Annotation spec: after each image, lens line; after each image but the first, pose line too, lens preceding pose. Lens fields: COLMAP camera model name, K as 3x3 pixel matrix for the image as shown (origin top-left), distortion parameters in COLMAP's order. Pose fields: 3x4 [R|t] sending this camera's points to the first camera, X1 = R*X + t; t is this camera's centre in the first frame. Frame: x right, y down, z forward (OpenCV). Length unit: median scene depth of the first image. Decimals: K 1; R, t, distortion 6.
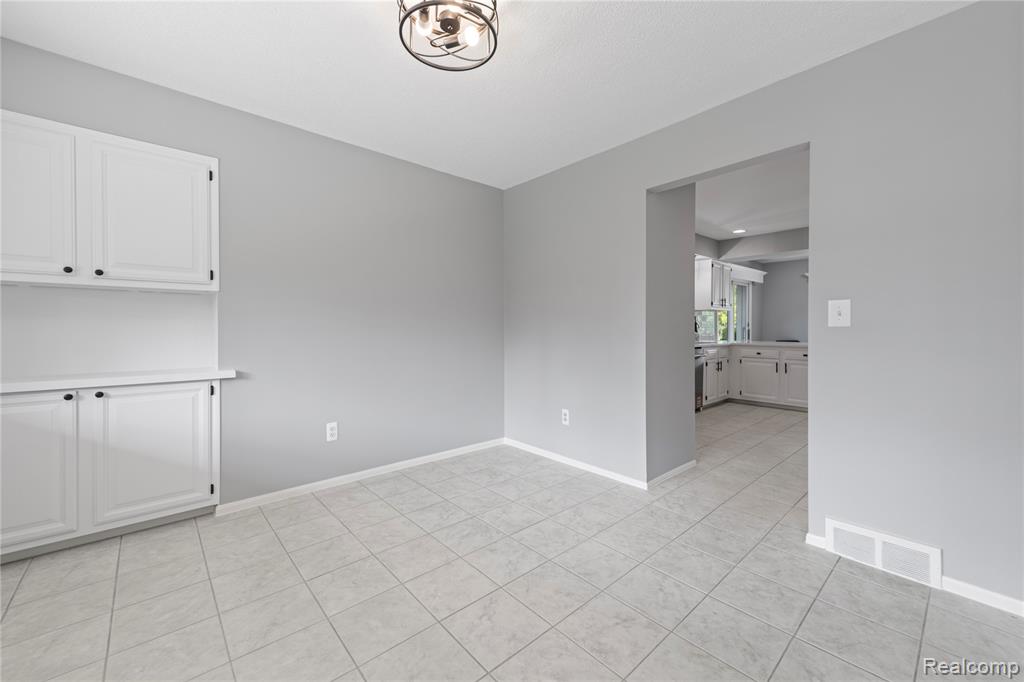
lens RADIAL K [[410.6, 0, 519.1], [0, 410.6, 321.9], [0, 0, 1]] dist [0.010610, 0.000019]
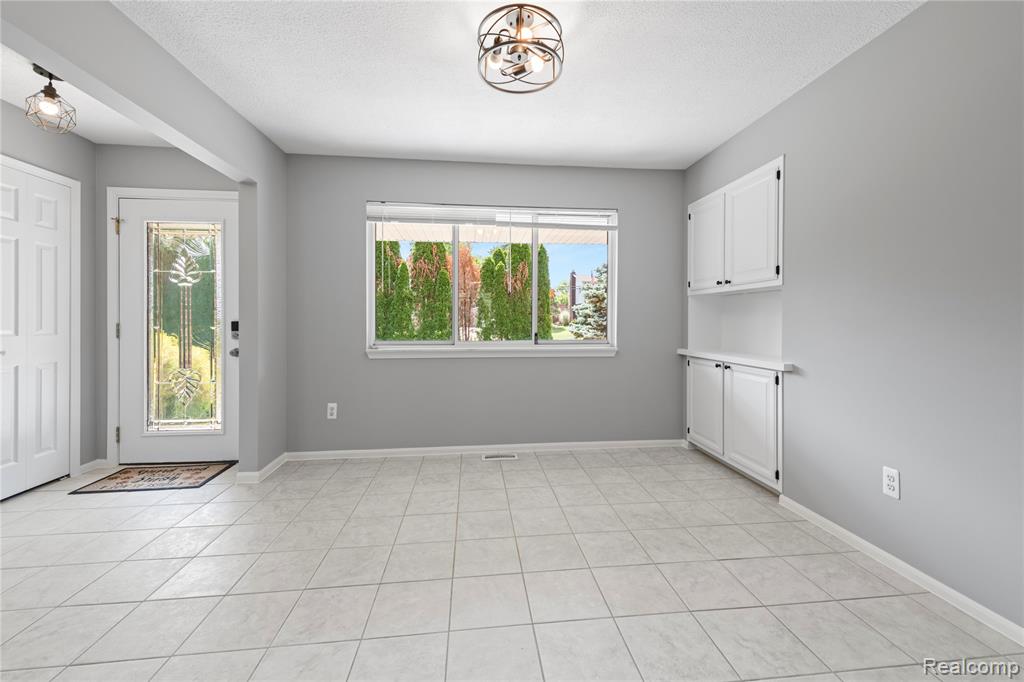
lens RADIAL K [[410.6, 0, 519.1], [0, 410.6, 321.9], [0, 0, 1]] dist [0.010610, 0.000019]
pose [[-0.584661, 0.000941, -0.811277, 0.492990], [0.013509, 0.999872, -0.008576, 0.017988], [0.811166, -0.015974, -0.584598, 1.103870]]
